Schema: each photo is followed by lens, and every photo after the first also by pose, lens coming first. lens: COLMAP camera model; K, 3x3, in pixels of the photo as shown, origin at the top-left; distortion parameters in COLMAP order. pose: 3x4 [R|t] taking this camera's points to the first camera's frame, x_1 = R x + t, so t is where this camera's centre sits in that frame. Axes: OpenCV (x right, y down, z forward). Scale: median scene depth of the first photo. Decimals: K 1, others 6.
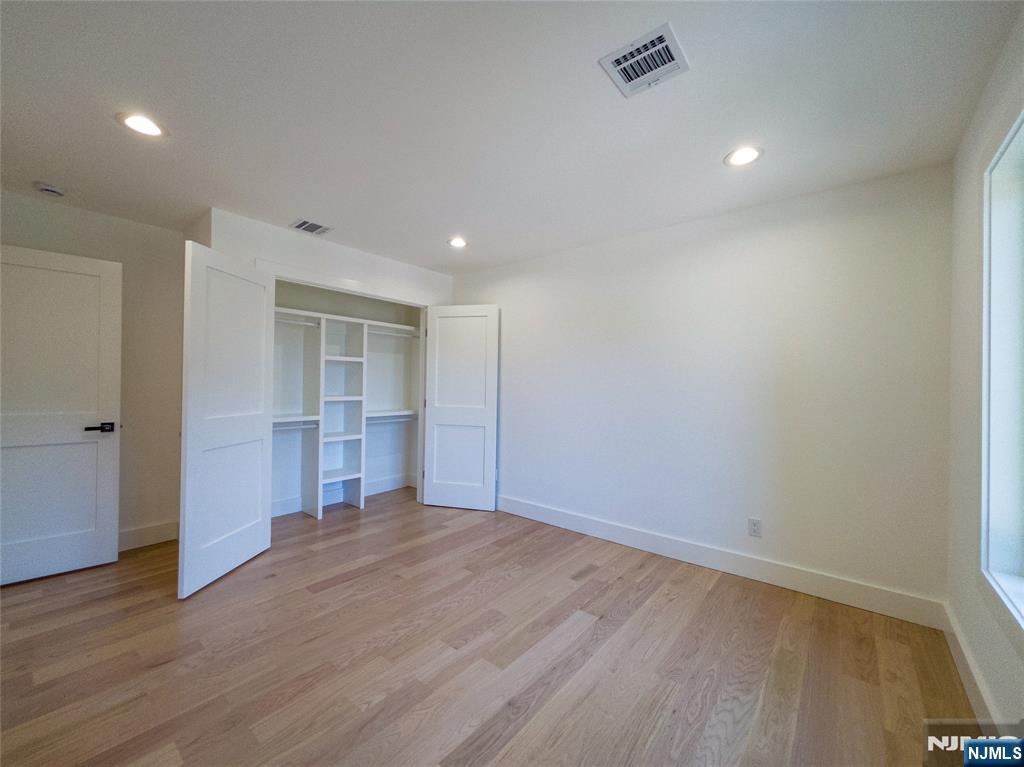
lens RADIAL K [[415.3, 0, 510.4], [0, 415.3, 382.2], [0, 0, 1]] dist [0.002287, 0.000014]
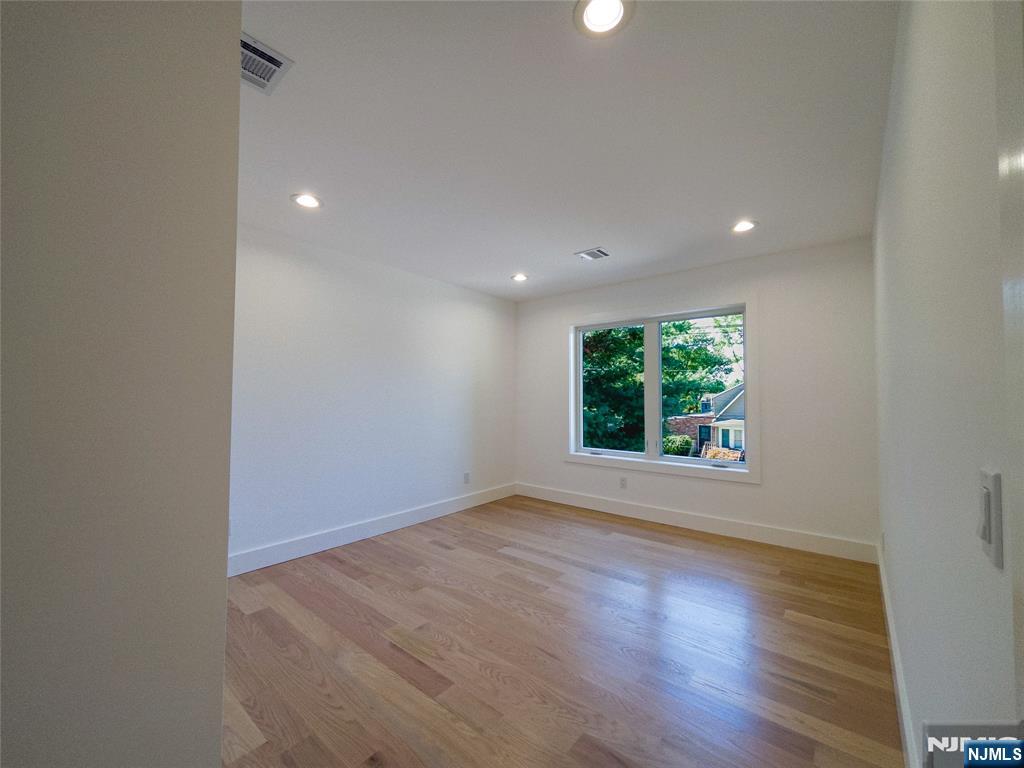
lens RADIAL K [[415.3, 0, 510.2], [0, 415.3, 387.0], [0, 0, 1]] dist [0.002287, 0.000014]
pose [[0.008508, 0.008100, 0.999931, -1.067471], [-0.001625, 0.999966, -0.008087, -0.002245], [-0.999962, -0.001557, 0.008521, 0.795771]]
